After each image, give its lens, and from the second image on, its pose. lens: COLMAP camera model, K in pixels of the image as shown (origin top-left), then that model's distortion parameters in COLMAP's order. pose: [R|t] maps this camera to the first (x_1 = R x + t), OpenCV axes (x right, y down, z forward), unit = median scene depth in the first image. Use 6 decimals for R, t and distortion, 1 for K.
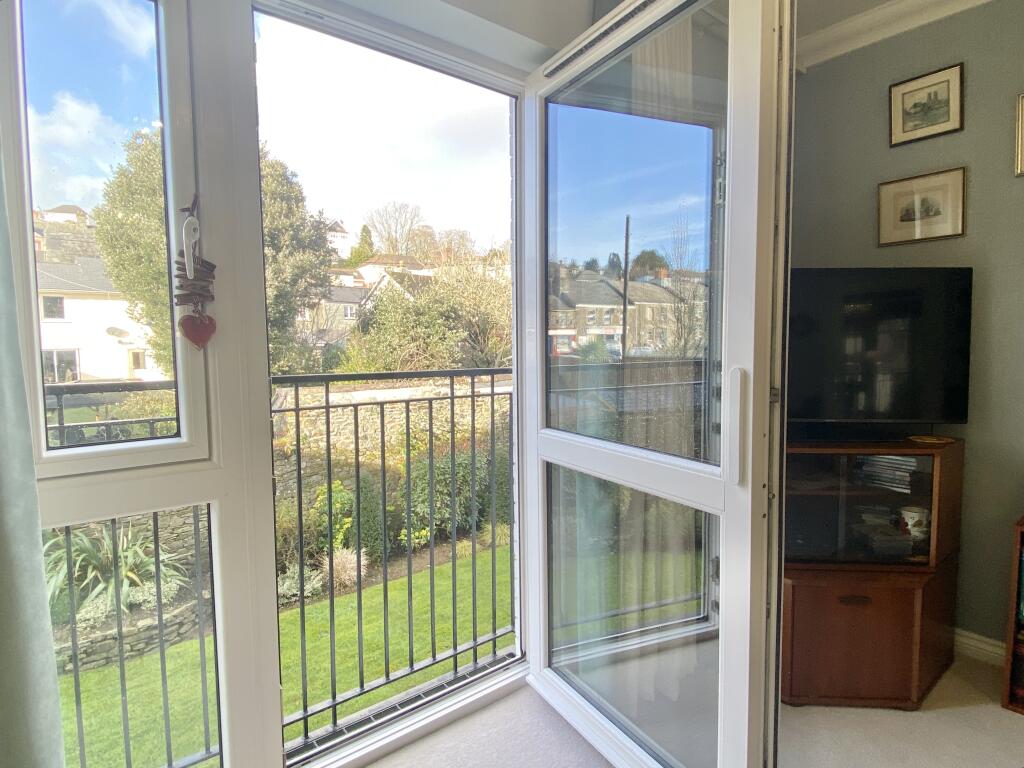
lens RADIAL K [[561.4, 0, 512.0], [0, 561.4, 384.0], [0, 0, 1]] dist [0.000110, -0.000269]
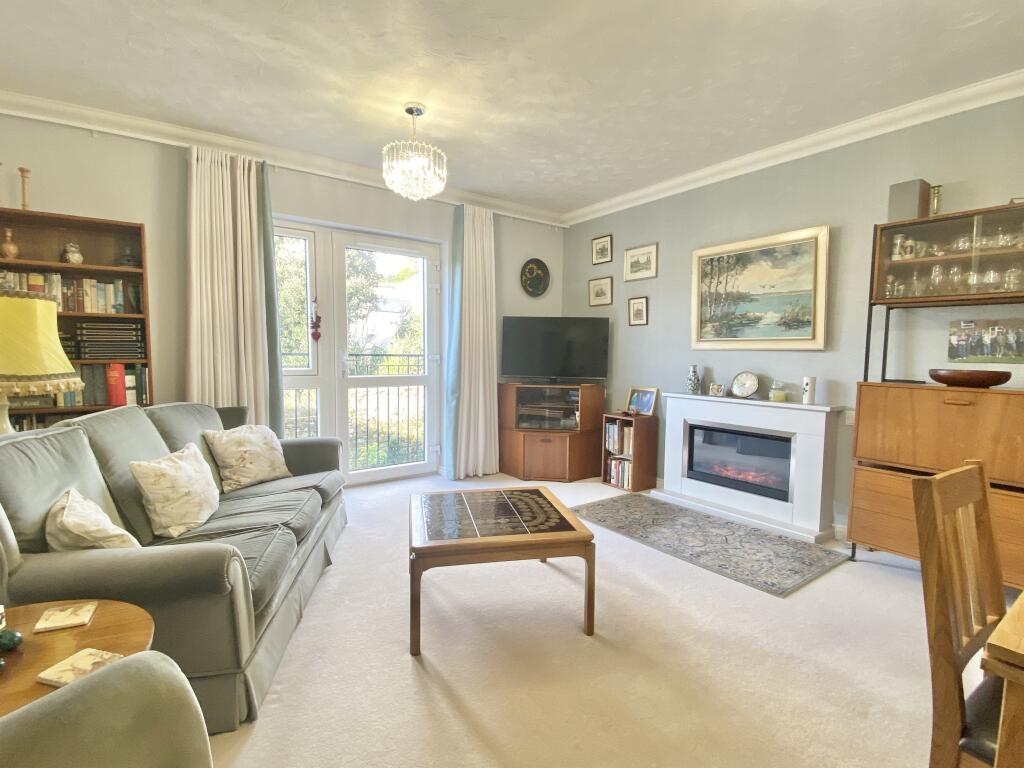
lens RADIAL K [[485.3, 0, 512.0], [0, 485.3, 384.0], [0, 0, 1]] dist [0.000551, -0.000020]
pose [[0.998698, 0.024844, -0.044553, 0.455458], [-0.024966, 0.999686, -0.002186, 0.100256], [0.044485, 0.003295, 0.999005, -1.119838]]
